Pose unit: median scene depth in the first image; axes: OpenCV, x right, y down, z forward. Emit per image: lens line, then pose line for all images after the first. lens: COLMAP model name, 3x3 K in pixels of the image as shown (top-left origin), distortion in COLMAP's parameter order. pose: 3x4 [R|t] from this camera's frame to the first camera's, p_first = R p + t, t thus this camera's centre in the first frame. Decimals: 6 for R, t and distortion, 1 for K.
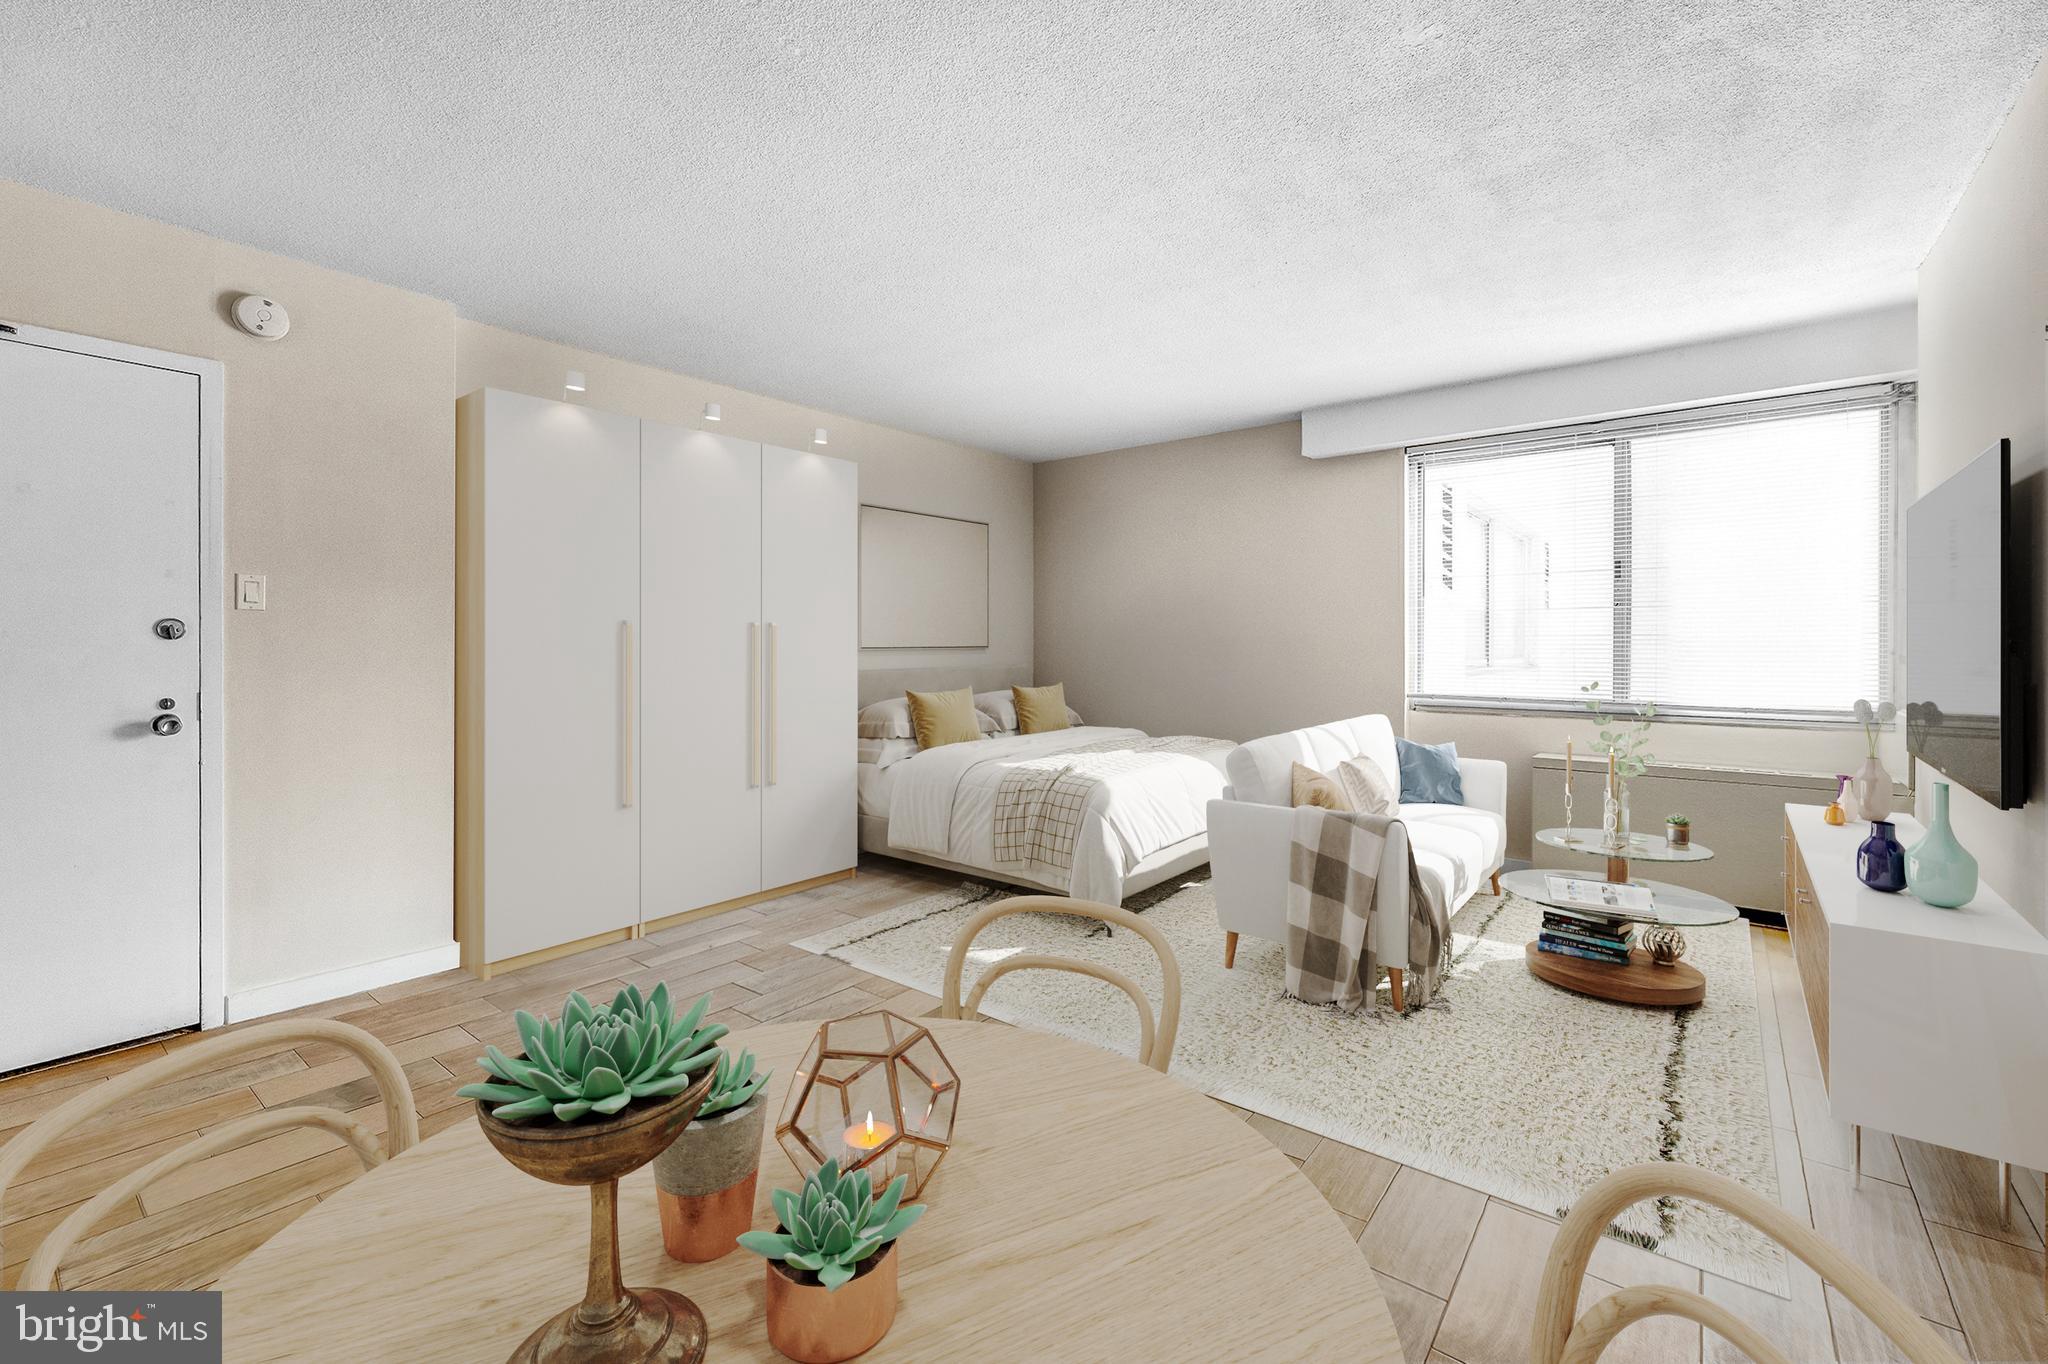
lens RADIAL K [[842.1, 0, 1025.4], [0, 842.1, 644.0], [0, 0, 1]] dist [0.000815, 0.000073]
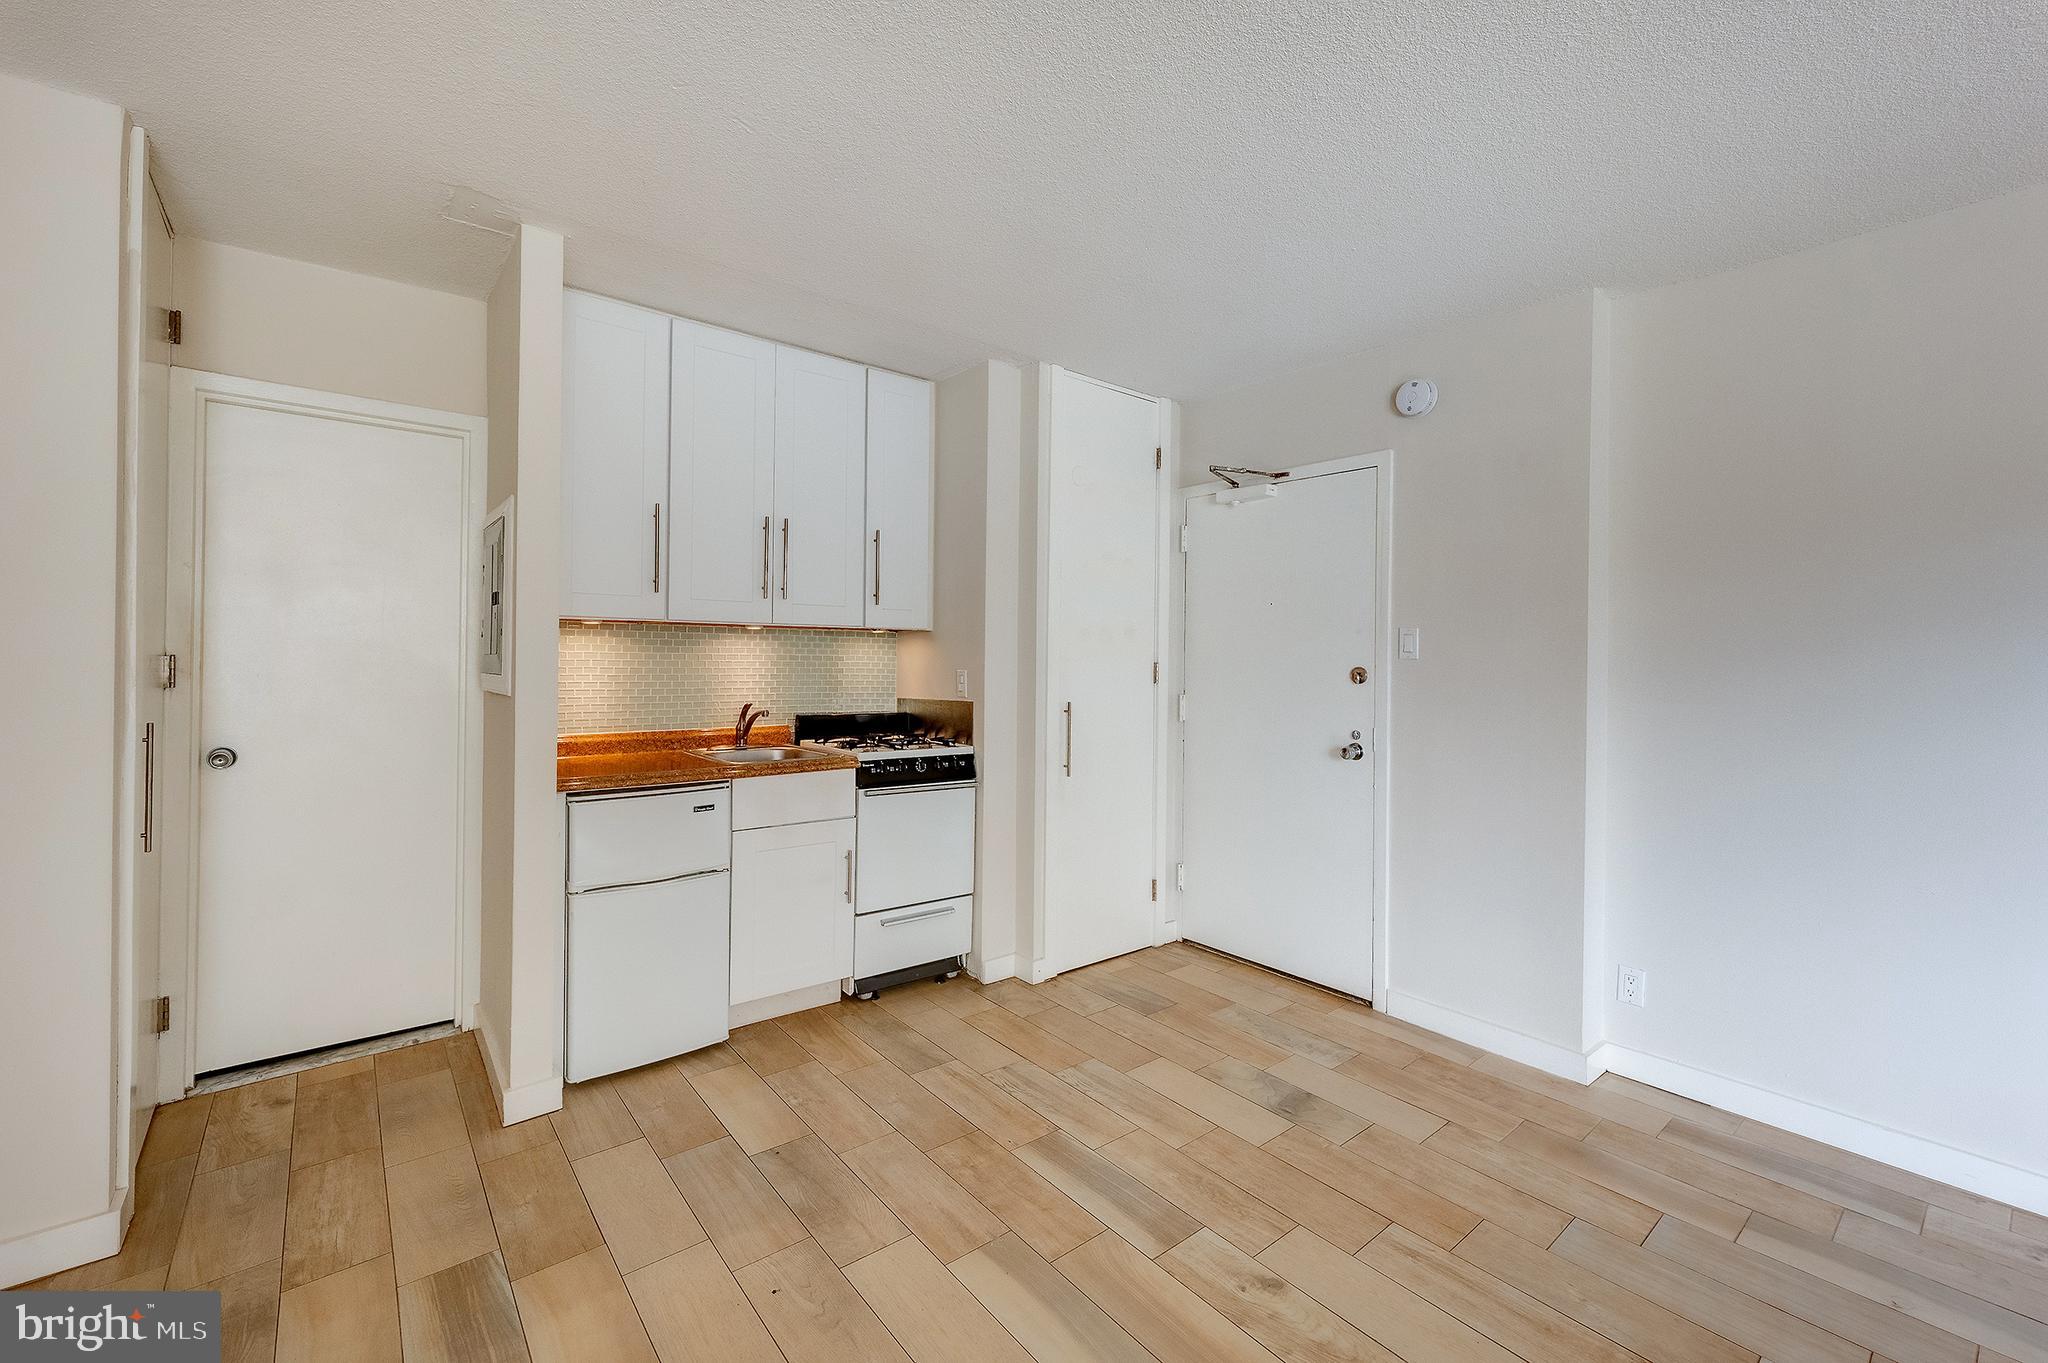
lens RADIAL K [[840.4, 0, 1021.3], [0, 840.4, 657.4], [0, 0, 1]] dist [0.000547, 0.000001]
pose [[-0.201875, -0.003913, -0.979403, 0.292593], [-0.010187, 0.999946, -0.001895, -0.035152], [0.979358, 0.009595, -0.201904, 0.713661]]
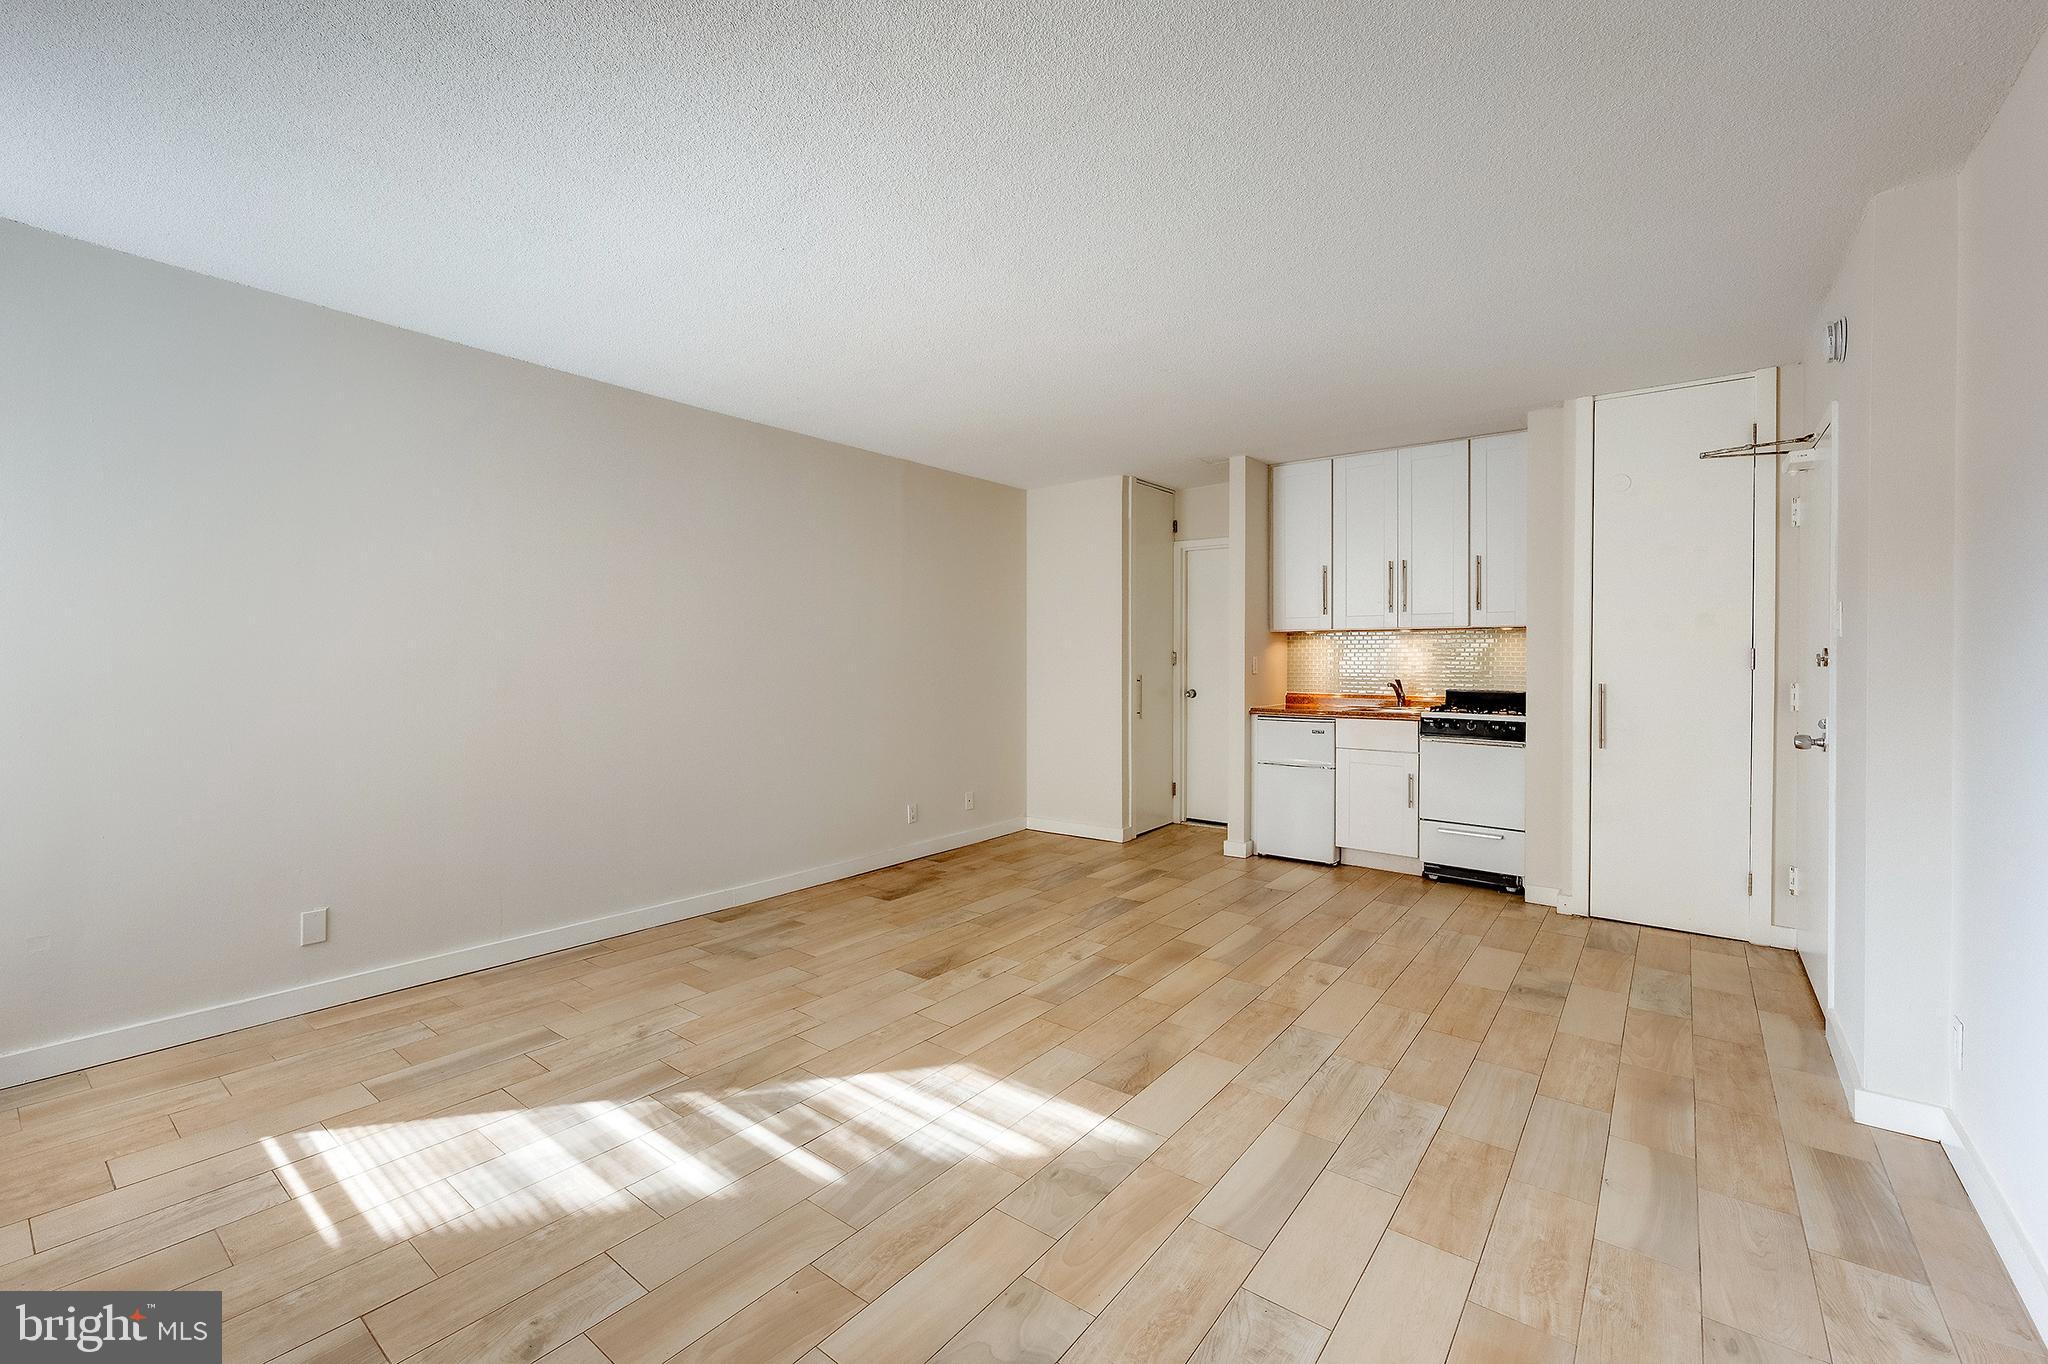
lens RADIAL K [[859.1, 0, 1058.9], [0, 859.1, 667.8], [0, 0, 1]] dist [-0.002474, -0.000234]
pose [[-0.998554, 0.001423, -0.053738, 0.061612], [0.000698, 0.999909, 0.013501, -0.020102], [0.053752, 0.013444, -0.998464, 1.958589]]
